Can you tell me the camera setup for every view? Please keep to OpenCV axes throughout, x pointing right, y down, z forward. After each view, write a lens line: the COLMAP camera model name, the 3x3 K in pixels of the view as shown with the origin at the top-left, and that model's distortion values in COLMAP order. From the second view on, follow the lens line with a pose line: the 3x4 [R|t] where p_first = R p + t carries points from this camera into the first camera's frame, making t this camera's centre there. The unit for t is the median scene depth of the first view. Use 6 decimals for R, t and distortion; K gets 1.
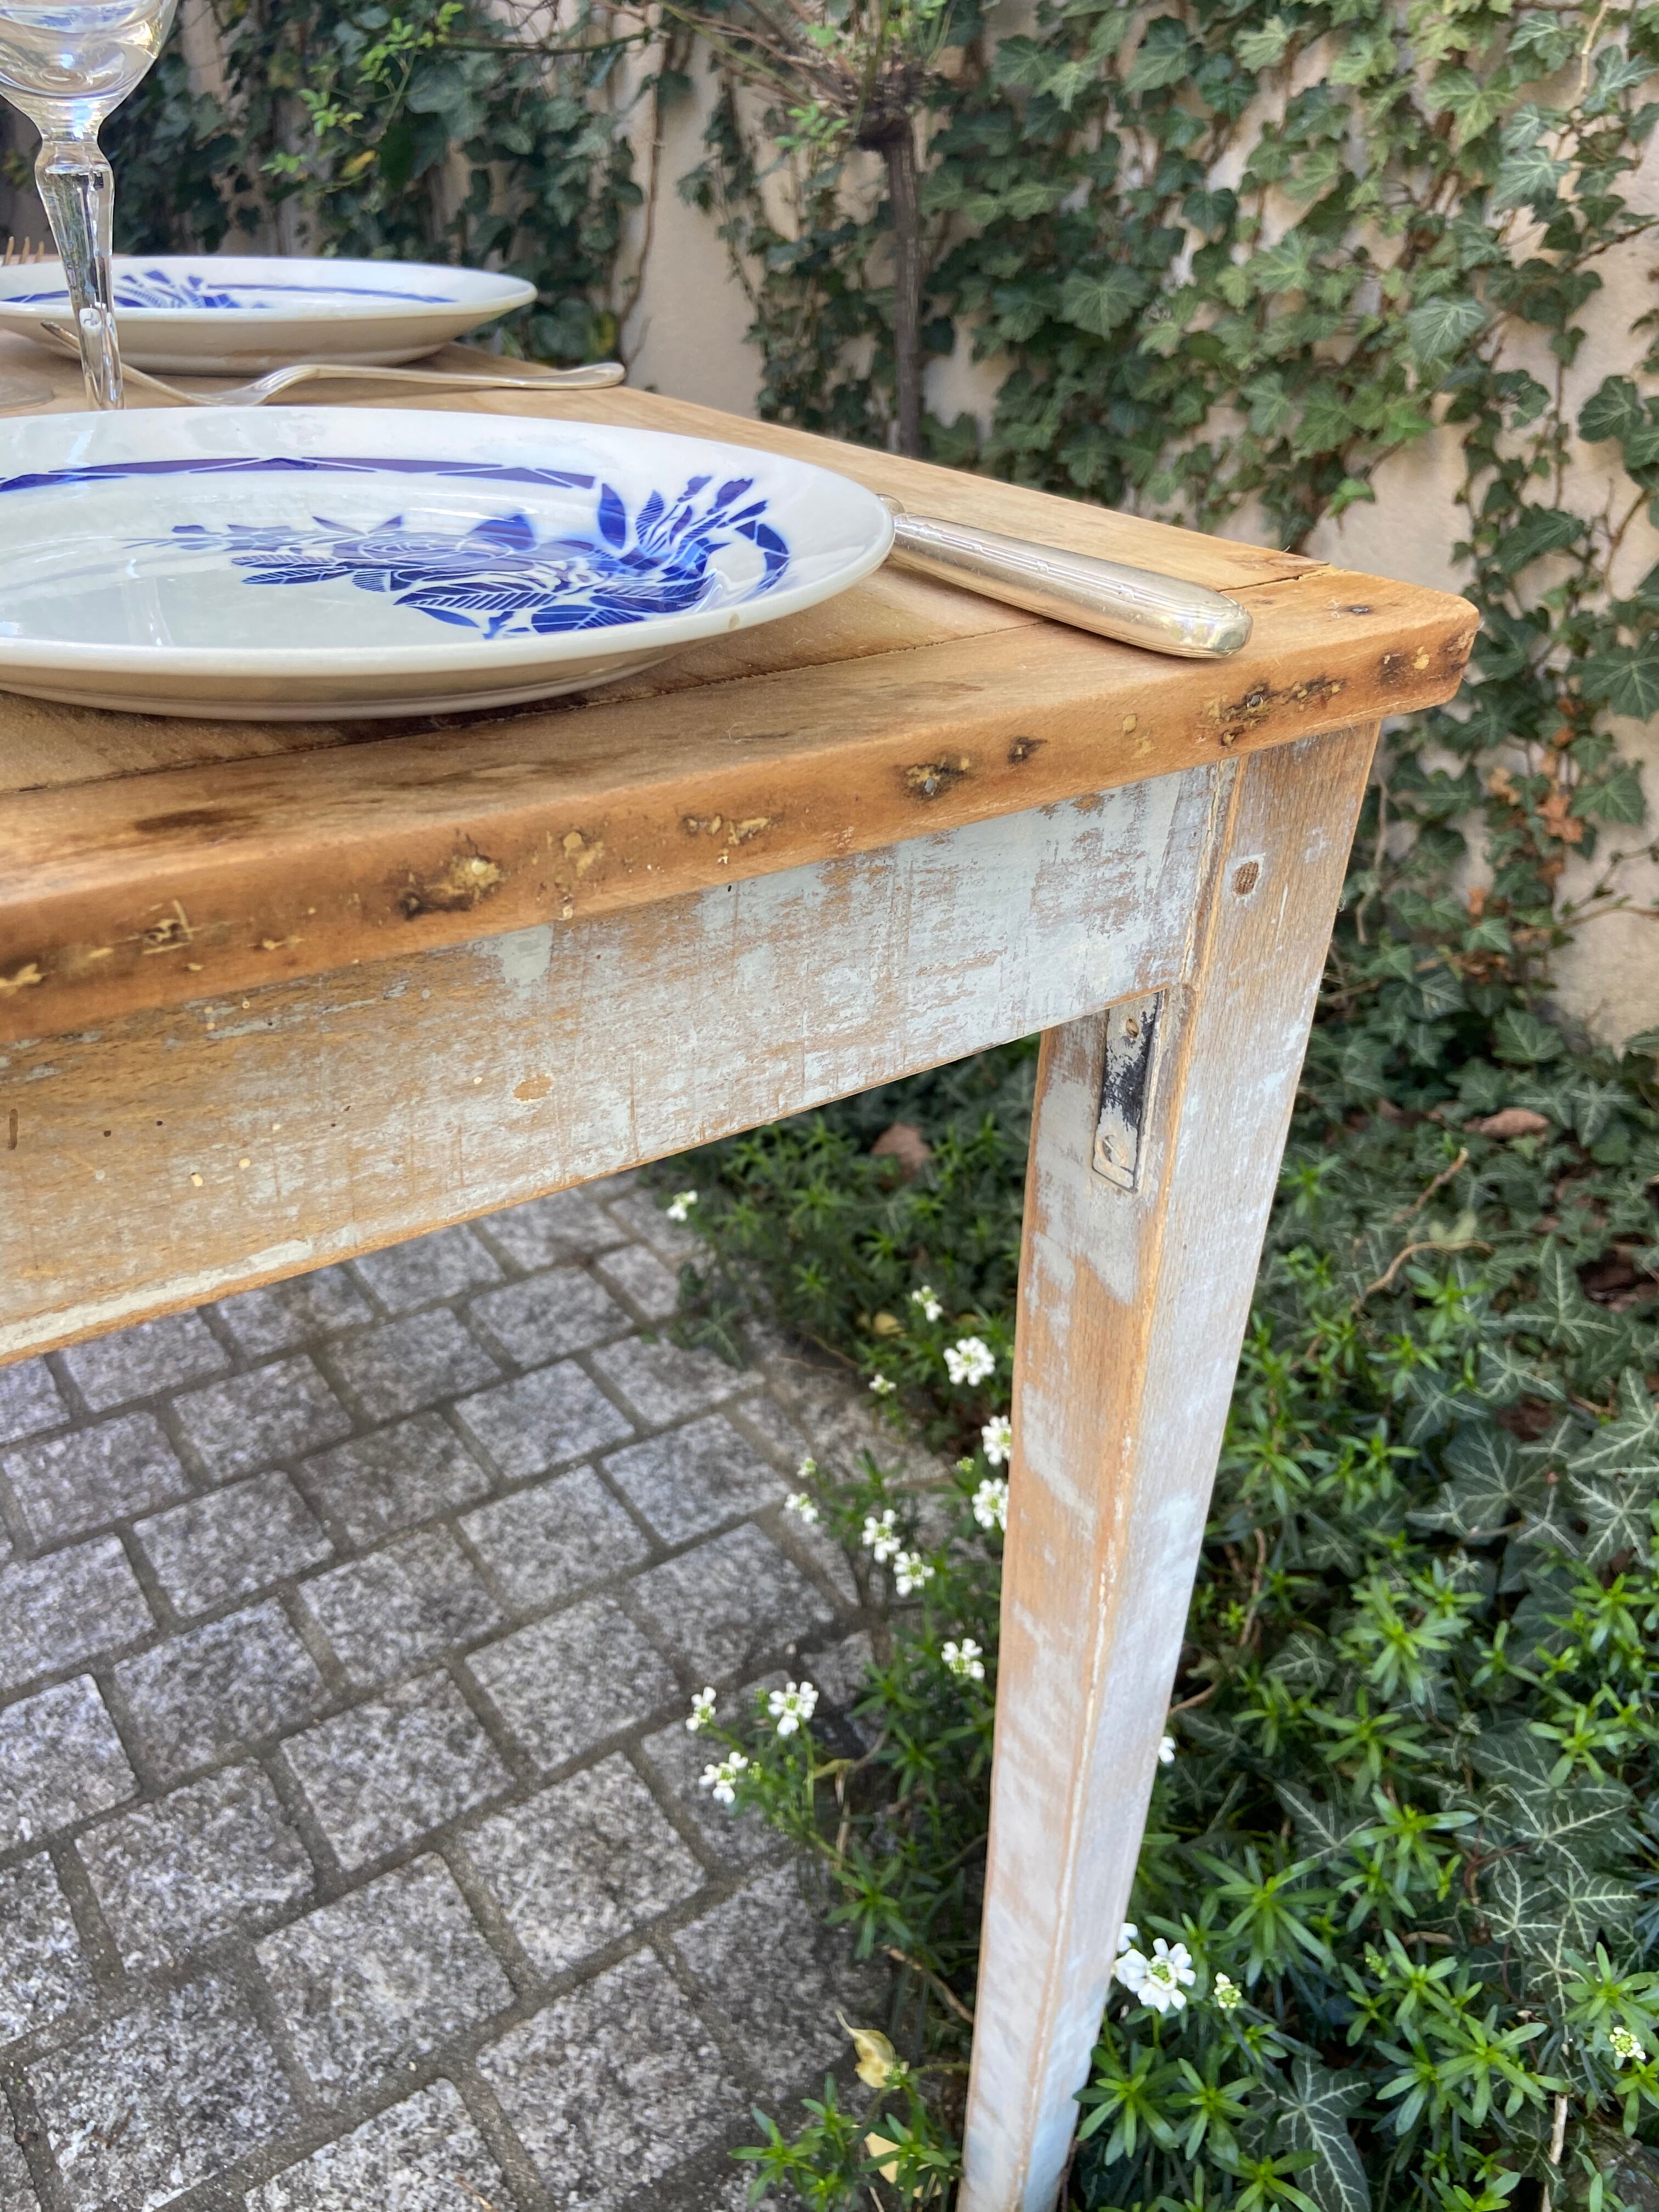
lens RADIAL K [[1670.9, 0, 820.9], [0, 1670.9, 1092.4], [0, 0, 1]] dist [0.123581, -0.163519]
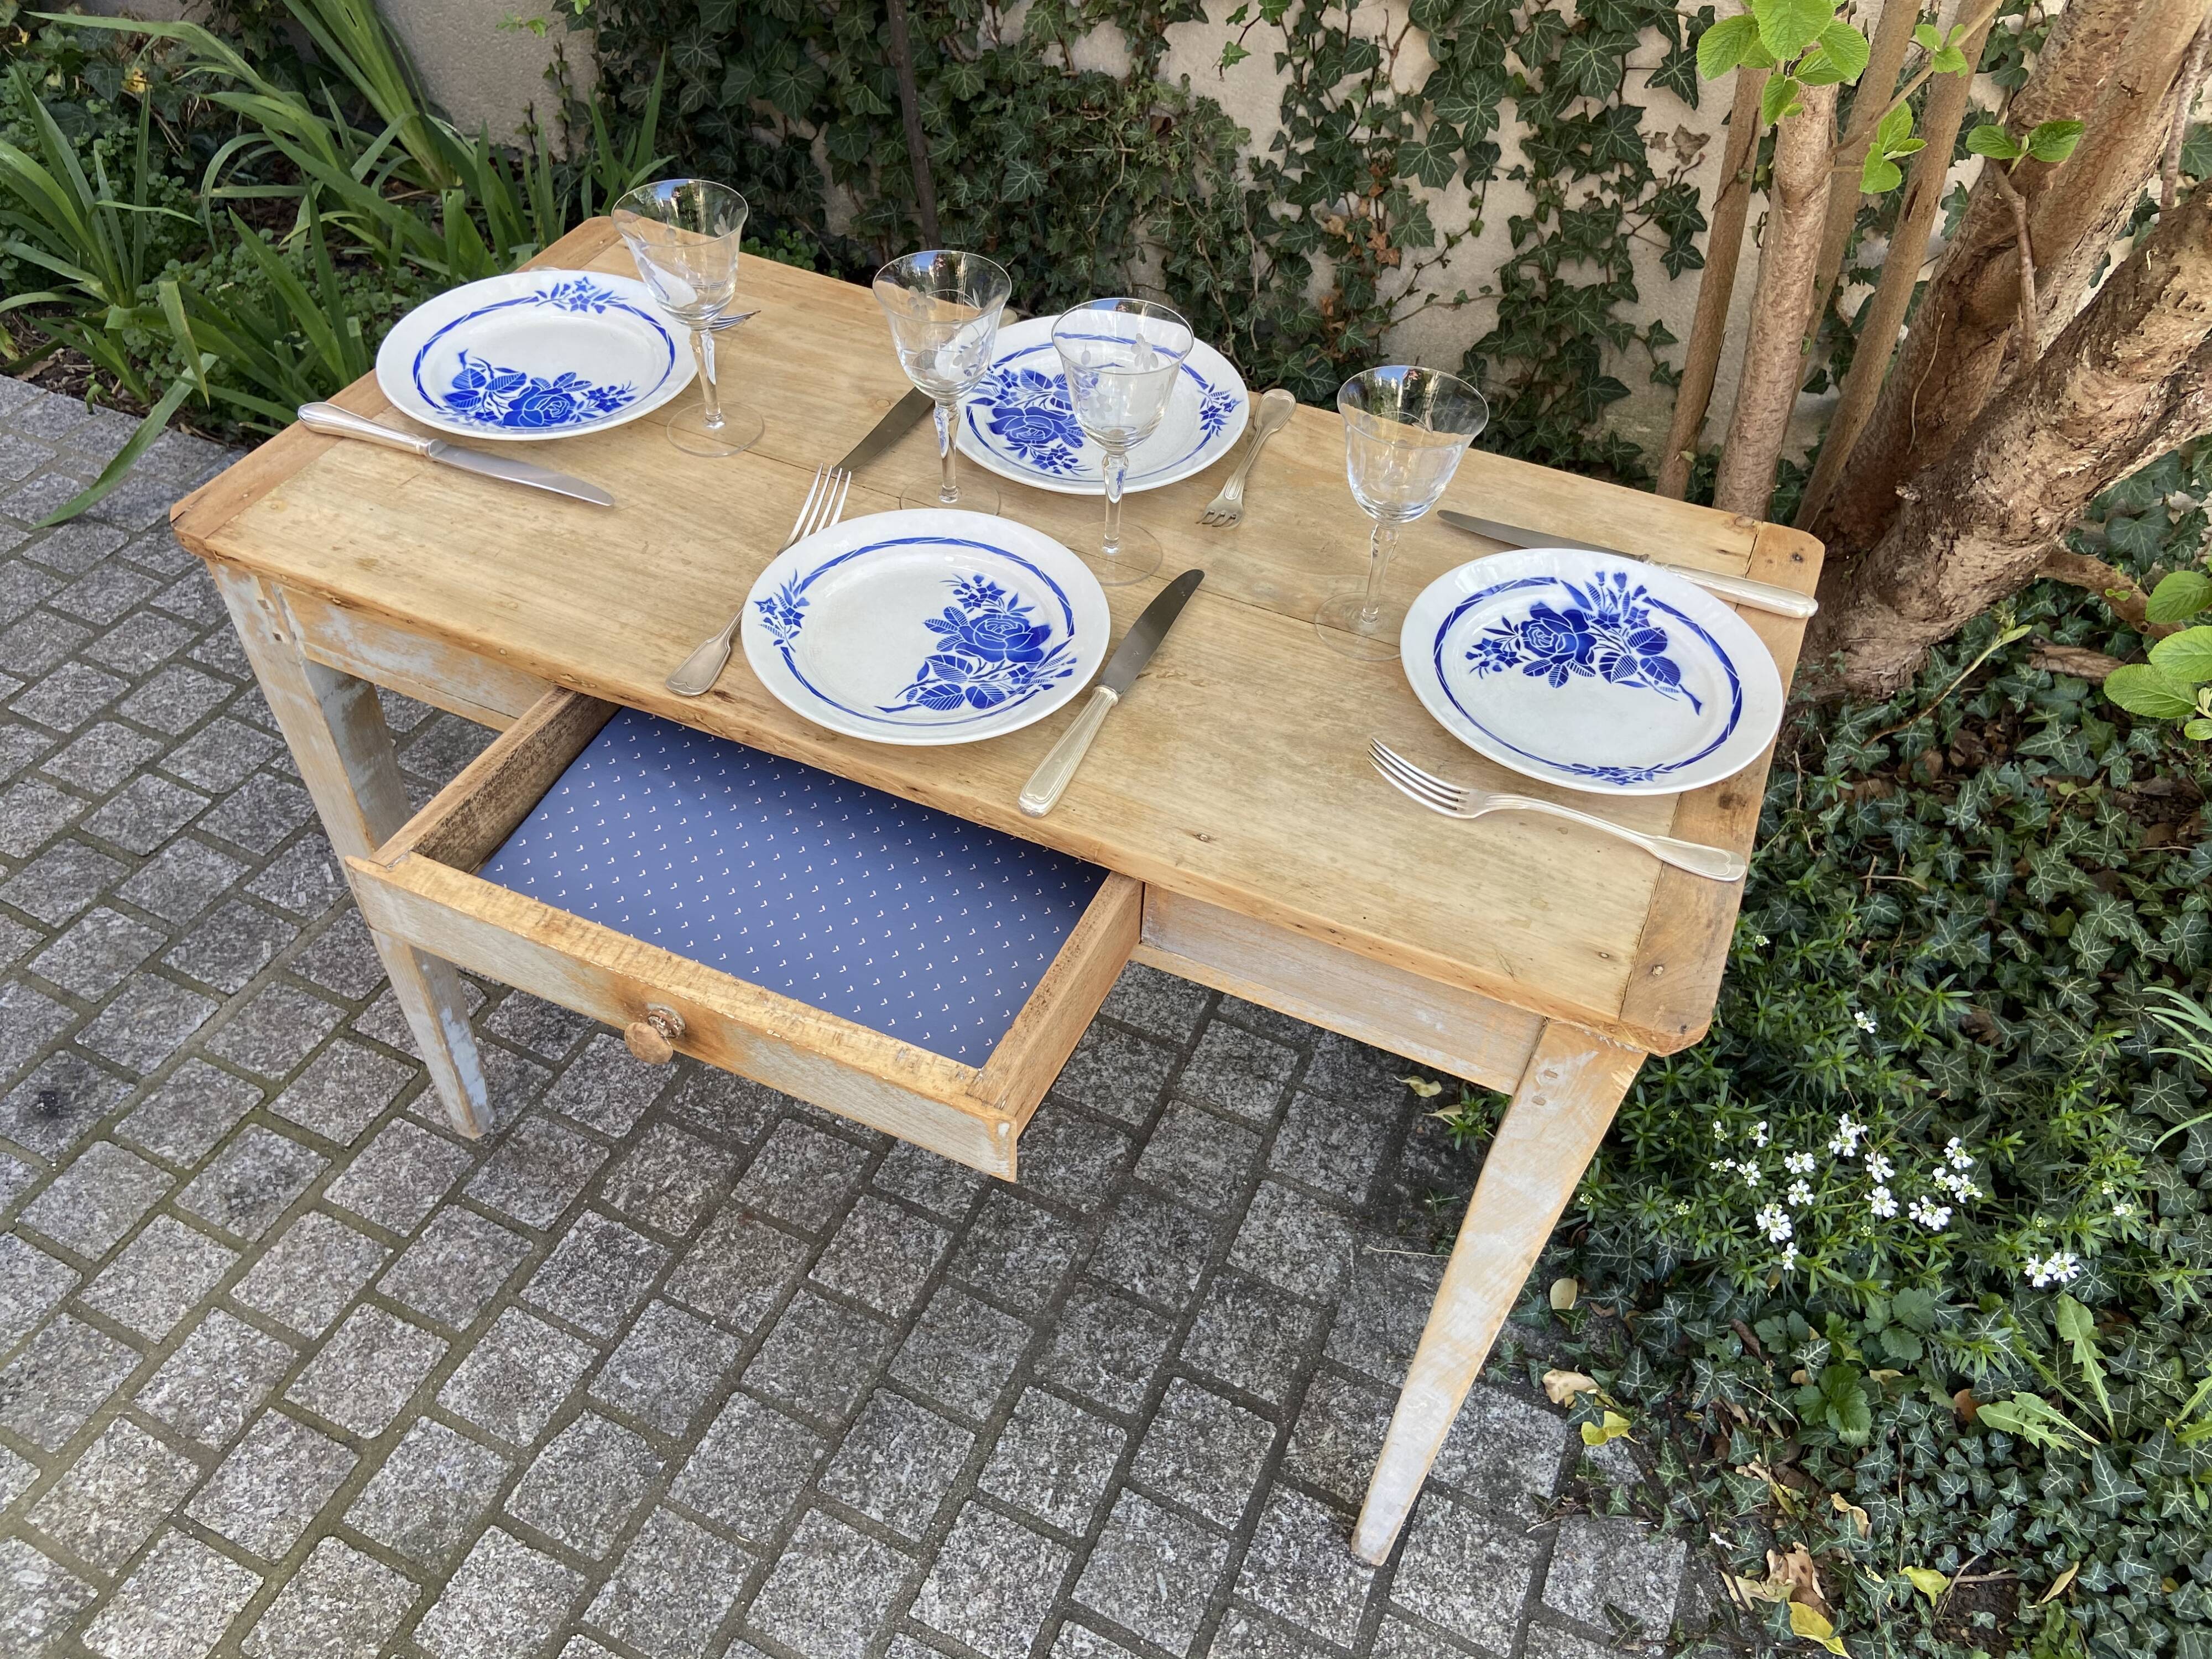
lens RADIAL K [[1670.9, 0, 1086.4], [0, 1670.9, 821.5], [0, 0, 1]] dist [0.123581, -0.163519]
pose [[0.868828, -0.364136, 0.335475, -0.479914], [0.244190, 0.904577, 0.349446, -0.295189], [-0.430709, -0.221689, 0.874840, -0.300642]]
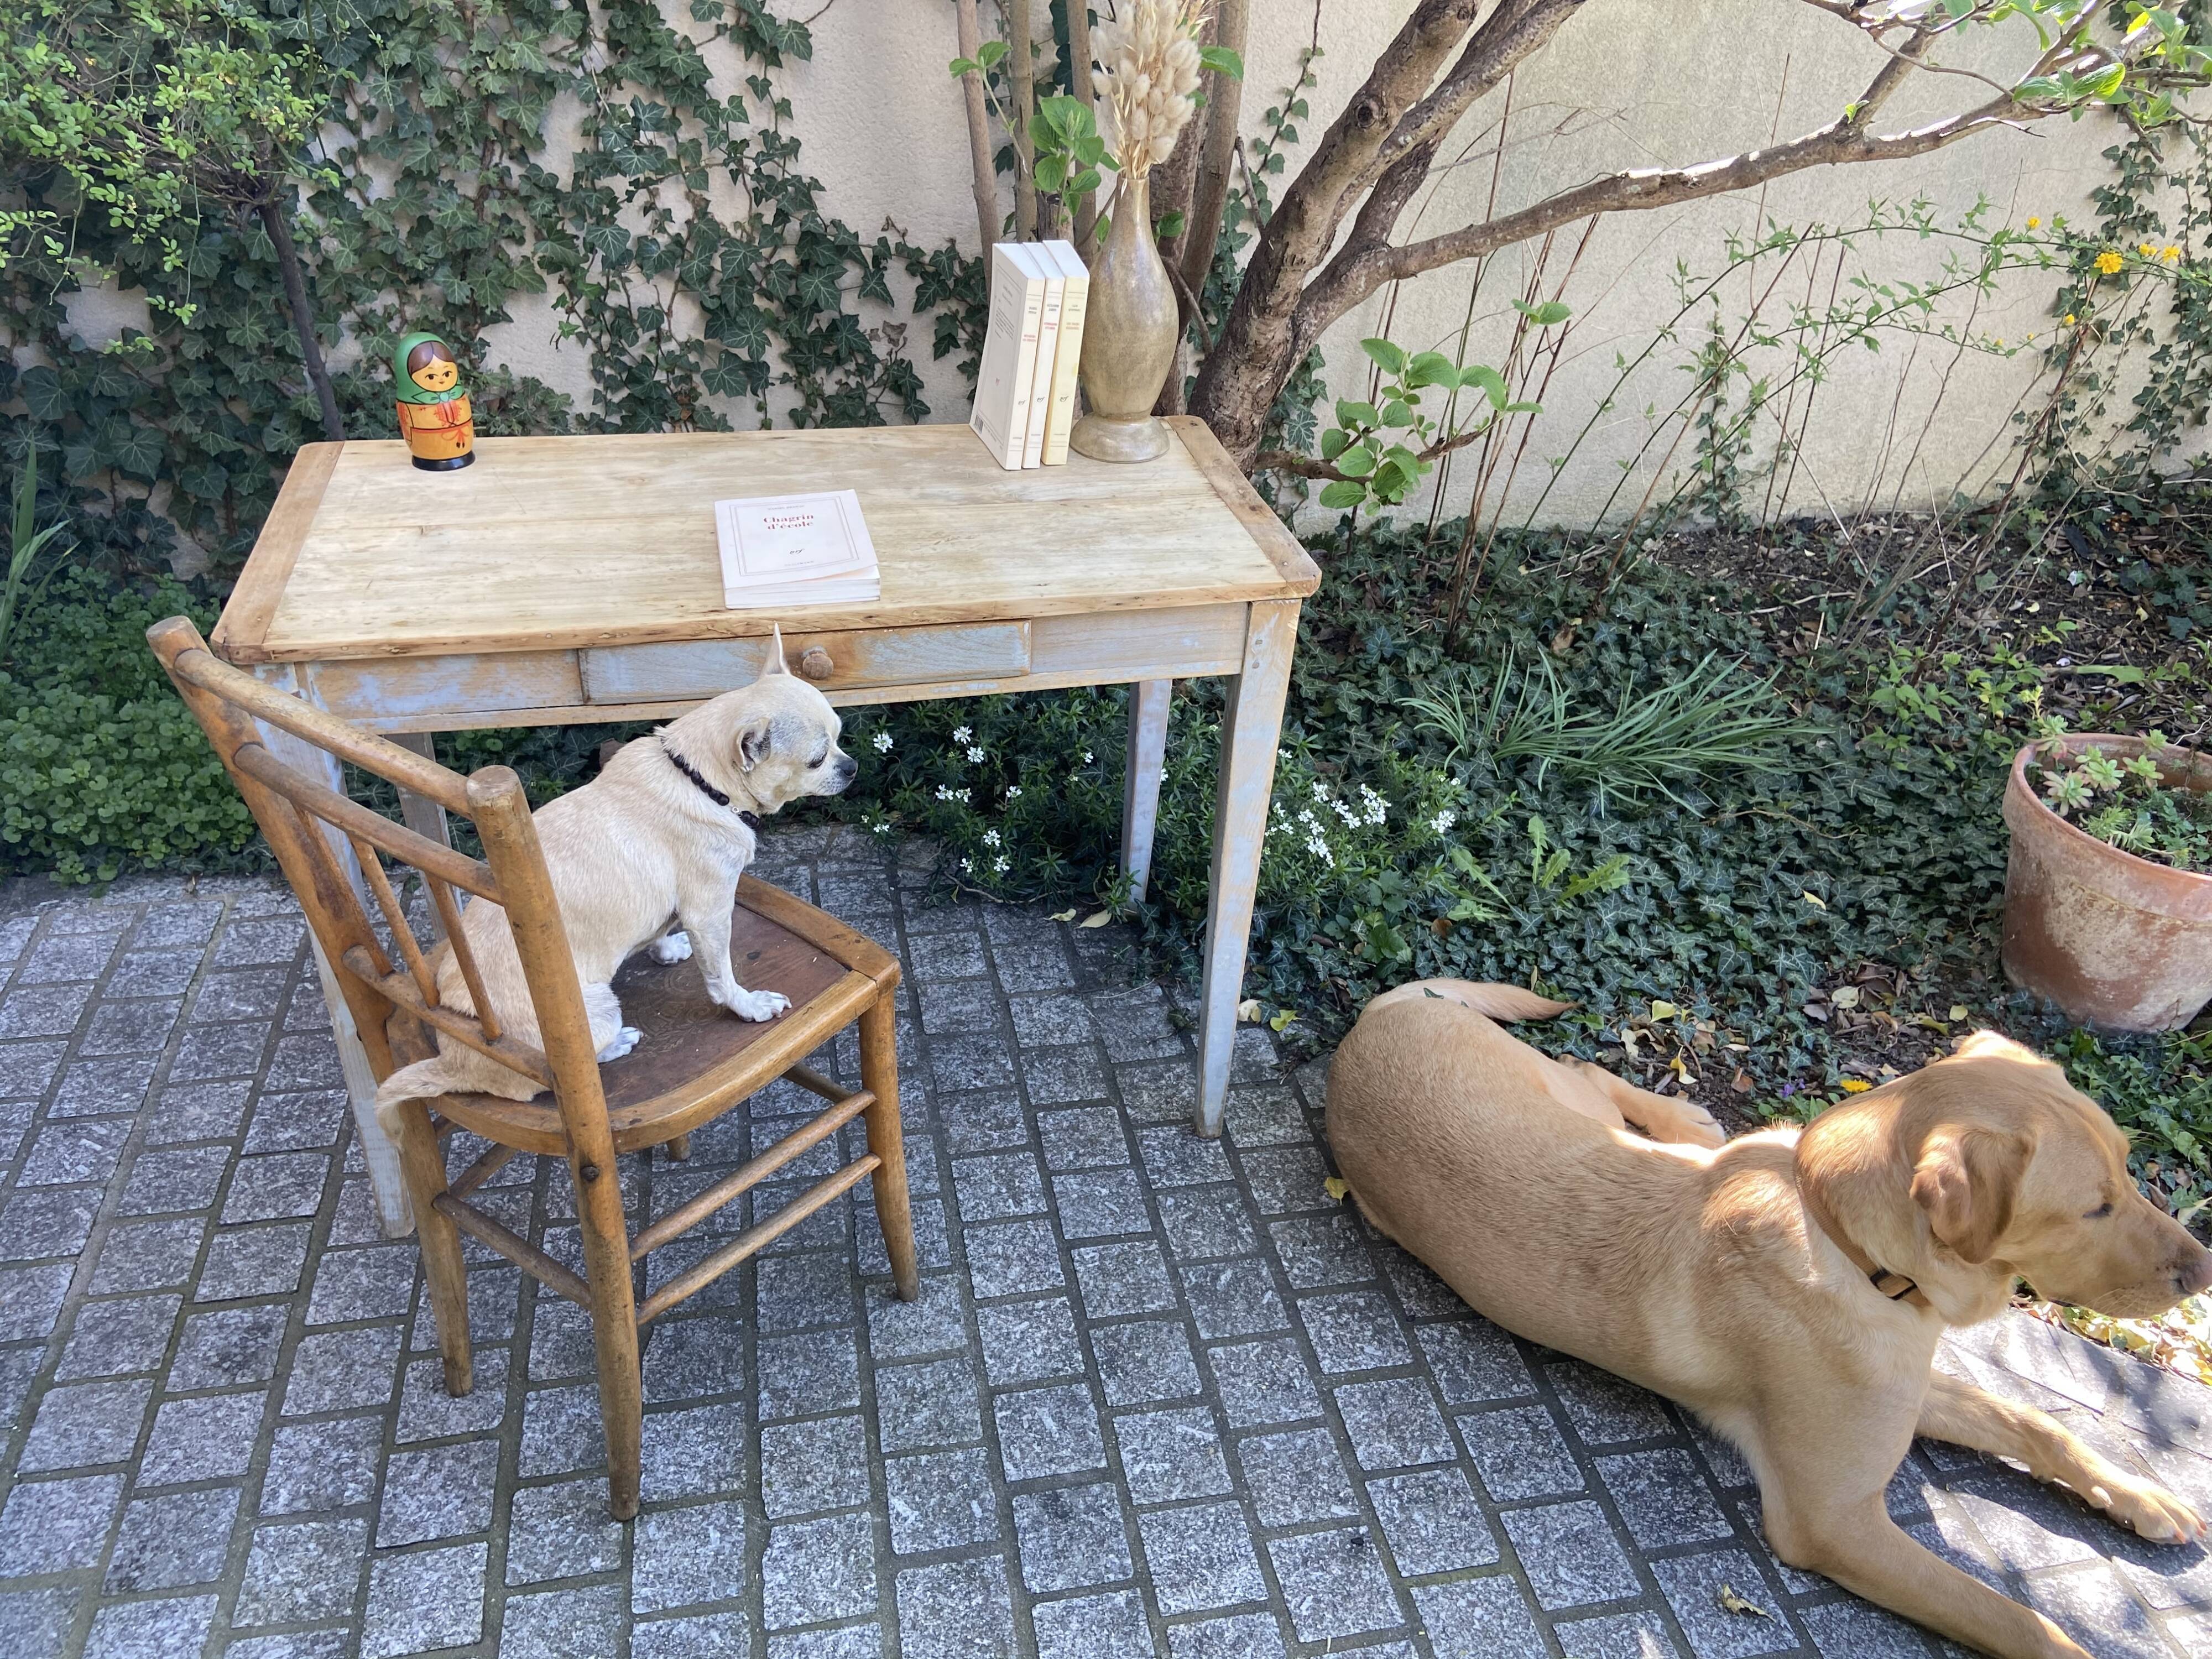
lens RADIAL K [[1670.9, 0, 1099.4], [0, 1670.9, 819.7], [0, 0, 1]] dist [0.123581, -0.163519]
pose [[0.400840, -0.514594, 0.757972, -1.088285], [0.427542, 0.836800, 0.342013, -0.285540], [-0.810269, 0.186972, 0.555433, -0.367470]]
